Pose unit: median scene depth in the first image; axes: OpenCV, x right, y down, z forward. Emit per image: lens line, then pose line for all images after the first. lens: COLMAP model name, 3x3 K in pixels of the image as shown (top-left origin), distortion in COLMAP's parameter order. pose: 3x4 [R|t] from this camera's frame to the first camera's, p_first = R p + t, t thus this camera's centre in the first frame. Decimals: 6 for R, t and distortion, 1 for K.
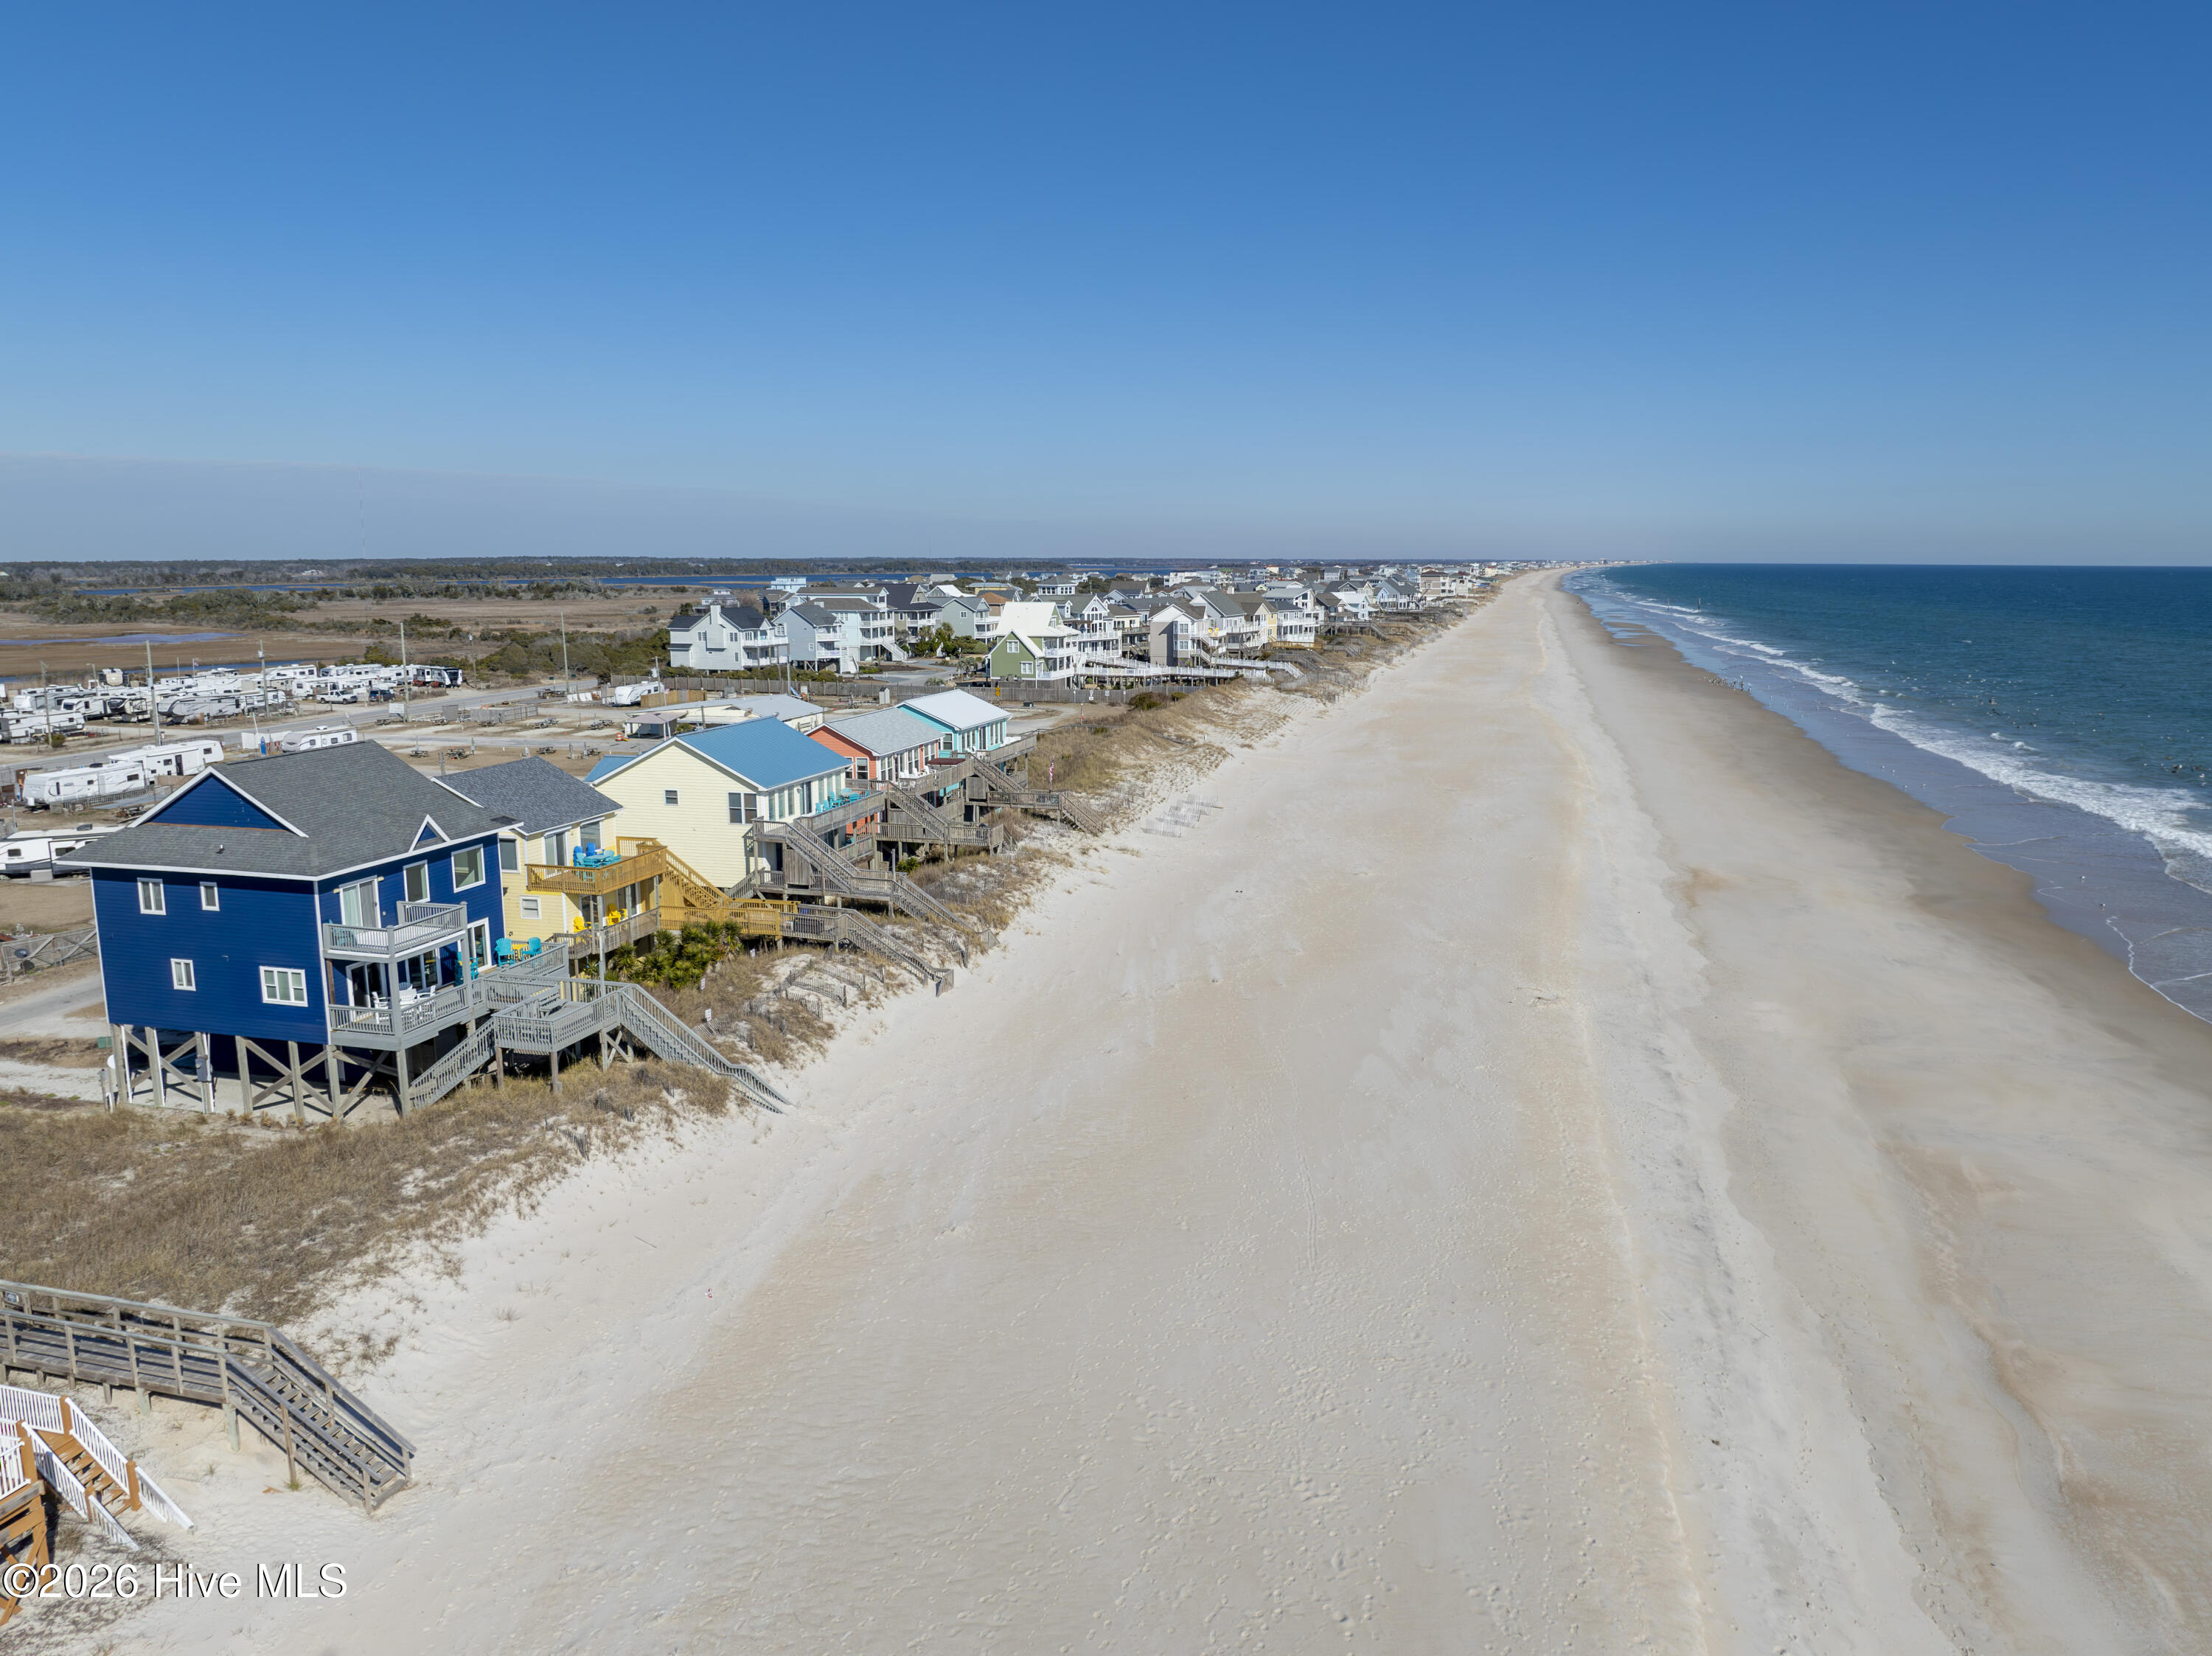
lens RADIAL K [[1593.4, 0, 1119.4], [0, 1593.4, 823.5], [0, 0, 1]] dist [-0.002384, -0.003438]
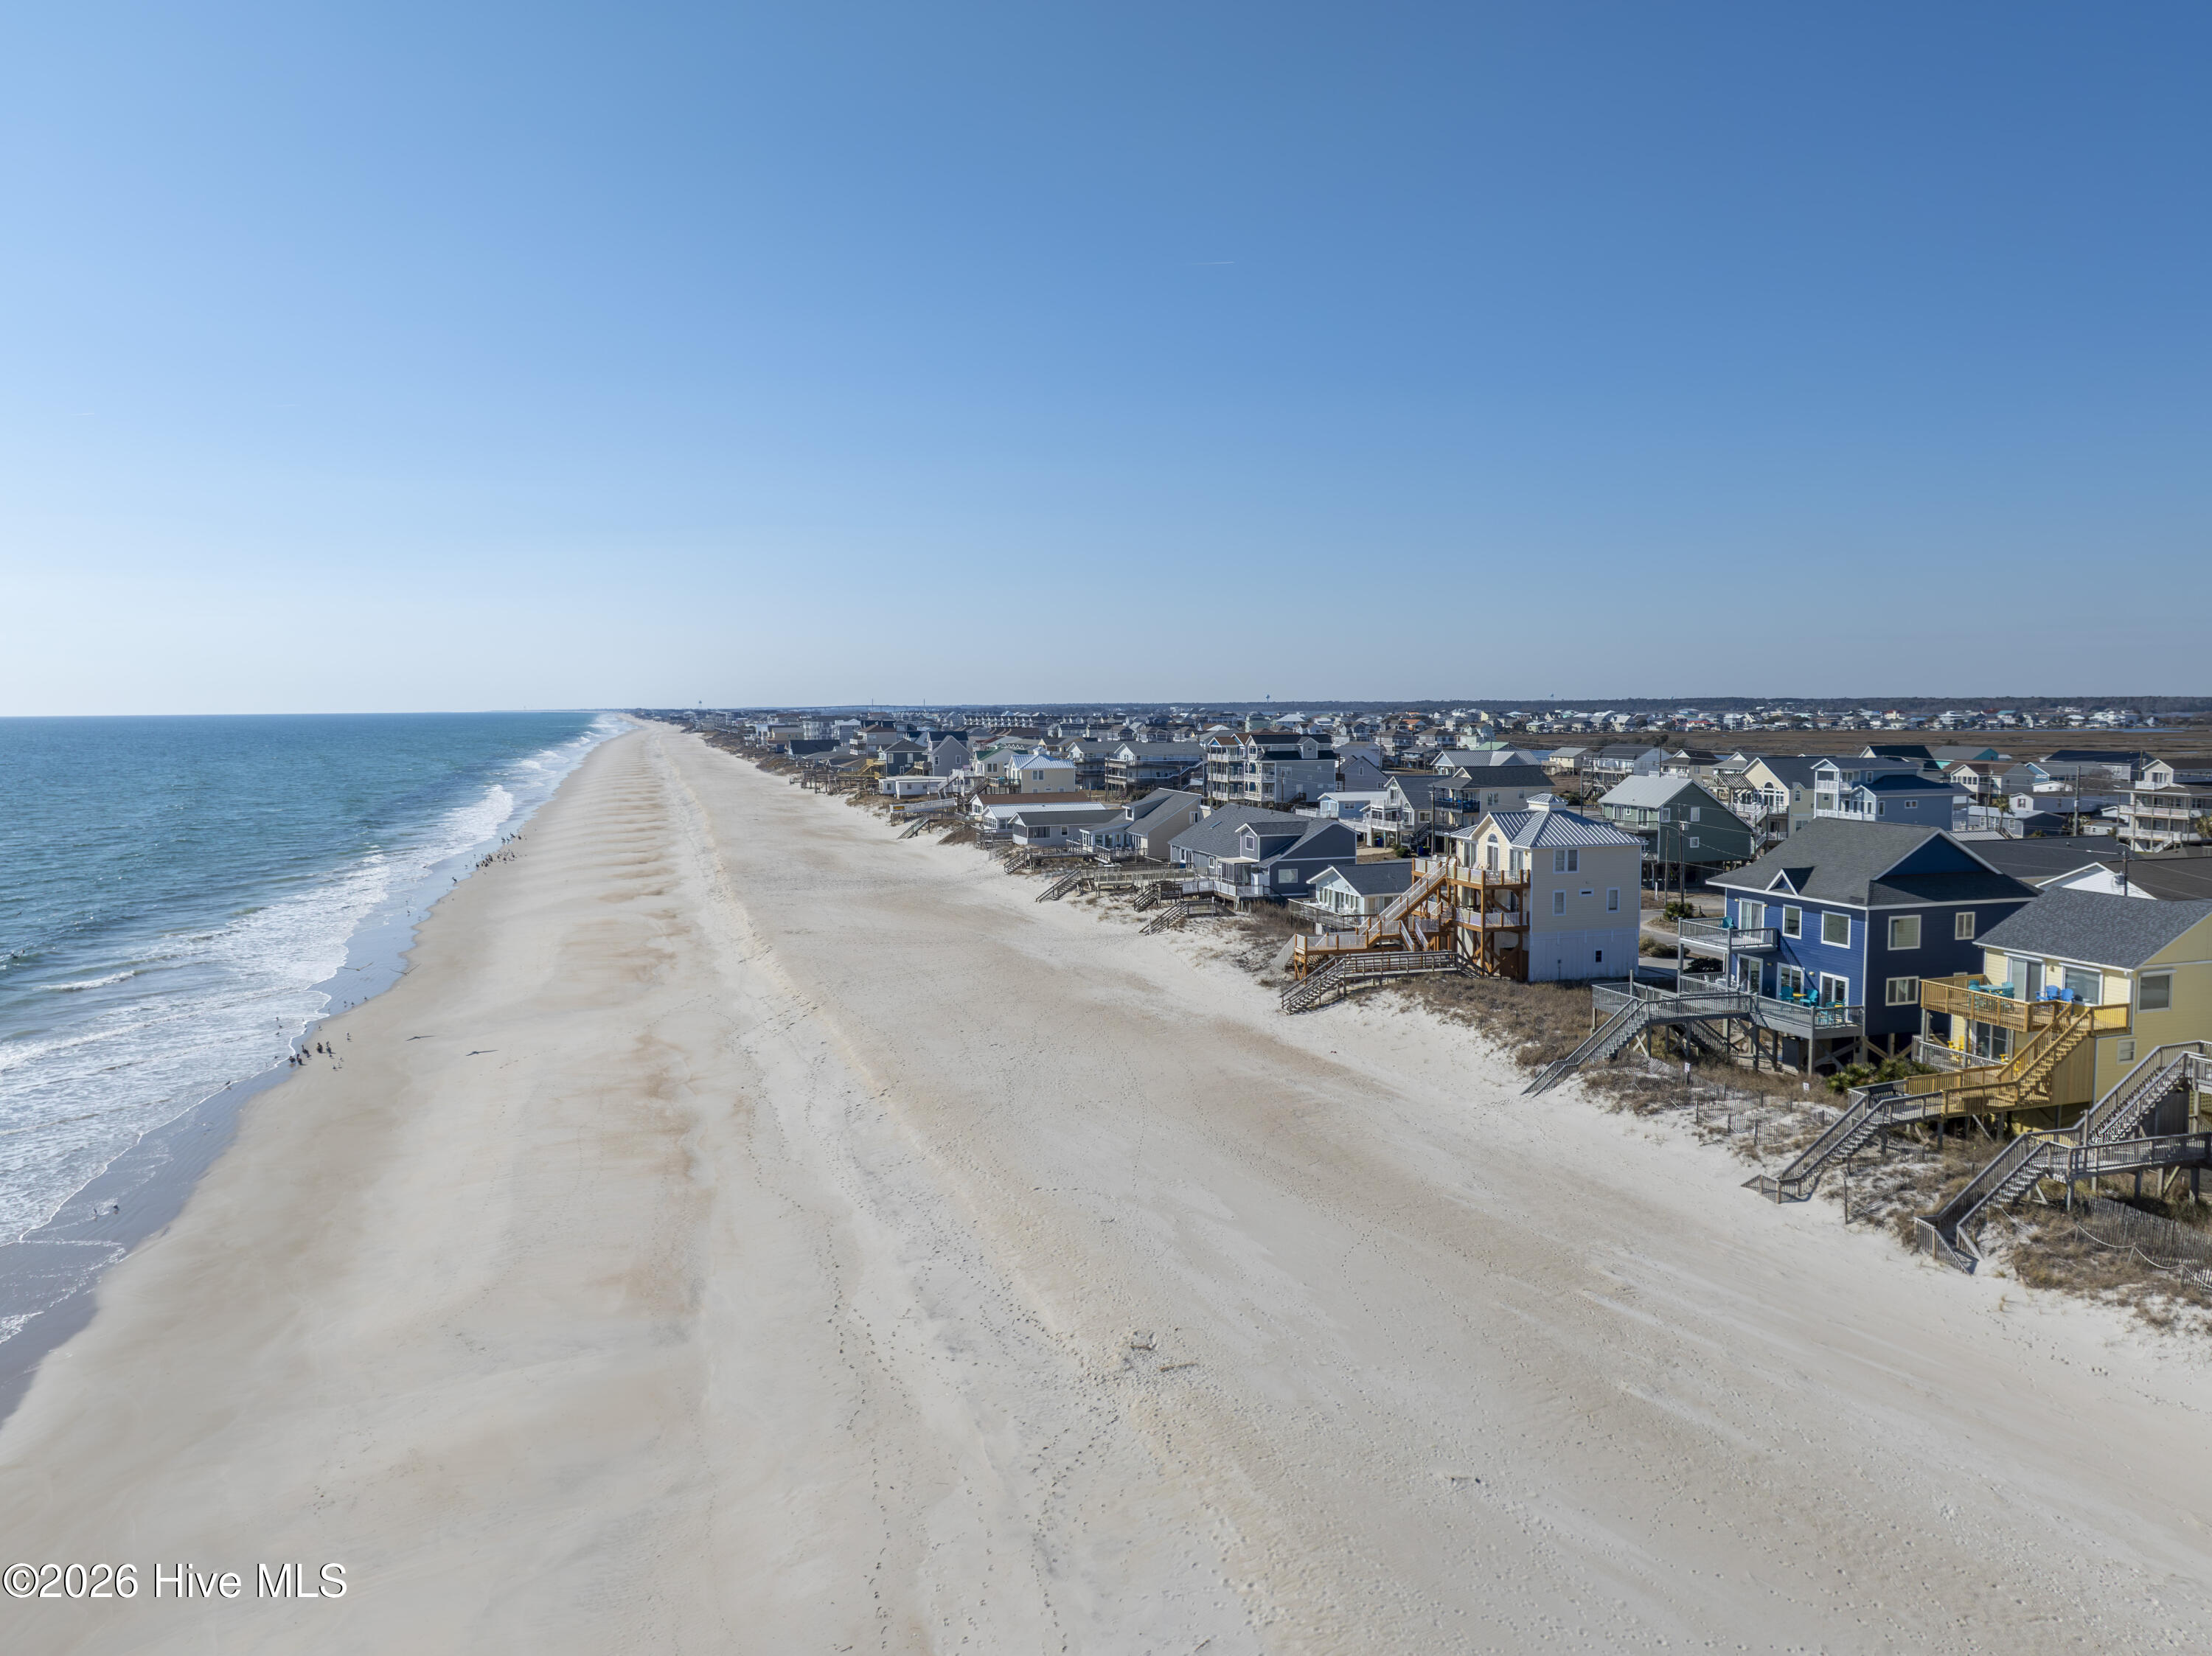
lens RADIAL K [[1593.4, 0, 1119.4], [0, 1593.4, 823.5], [0, 0, 1]] dist [-0.002384, -0.003438]
pose [[-0.850735, 0.044060, -0.523744, 0.668802], [-0.082636, 0.972874, 0.216072, -0.259950], [0.519057, 0.227100, -0.824018, 1.644954]]
